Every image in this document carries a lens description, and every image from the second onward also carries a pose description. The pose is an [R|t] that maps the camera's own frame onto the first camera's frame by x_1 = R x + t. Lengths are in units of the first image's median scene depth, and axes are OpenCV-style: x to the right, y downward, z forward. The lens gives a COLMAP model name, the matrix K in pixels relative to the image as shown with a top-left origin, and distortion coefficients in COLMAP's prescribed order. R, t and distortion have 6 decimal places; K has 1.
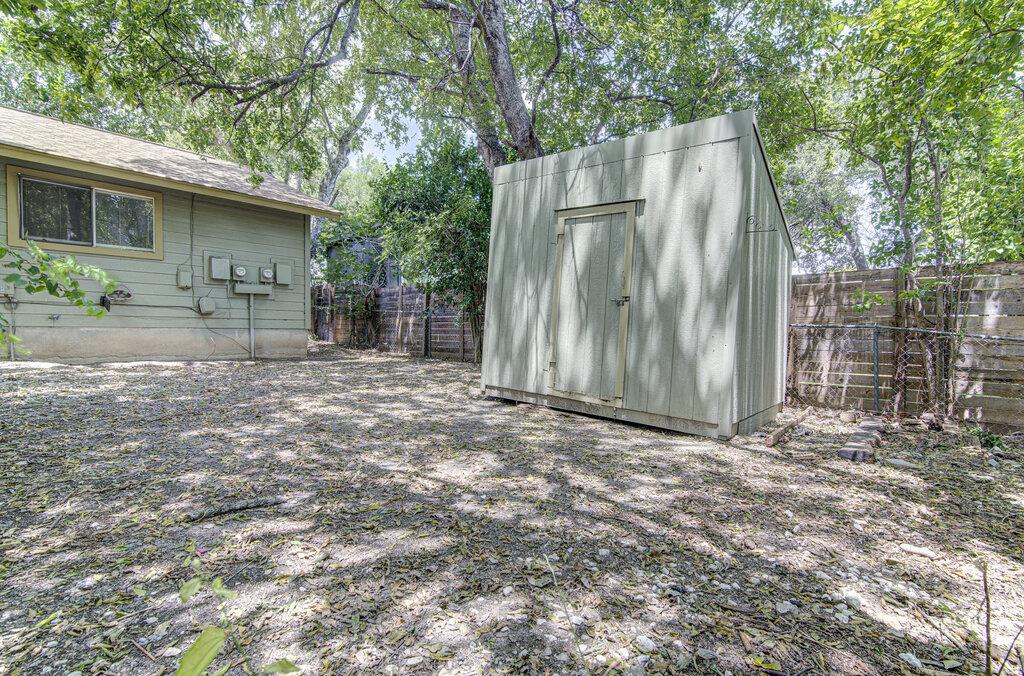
lens RADIAL K [[460.4, 0, 512.0], [0, 460.4, 338.0], [0, 0, 1]] dist [0.012906, 0.000157]
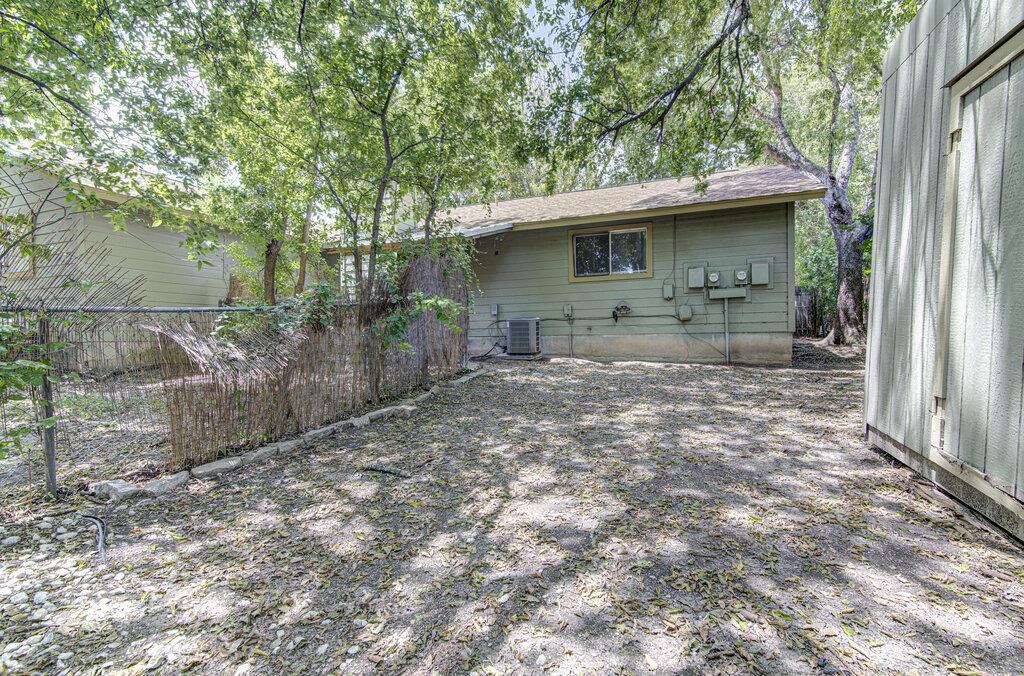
lens RADIAL K [[460.4, 0, 512.0], [0, 460.4, 338.0], [0, 0, 1]] dist [0.012906, 0.000157]
pose [[0.365610, -0.007491, -0.930738, 0.242962], [0.004076, 0.999971, -0.006447, -0.005781], [0.930759, -0.001436, 0.365630, 0.248570]]
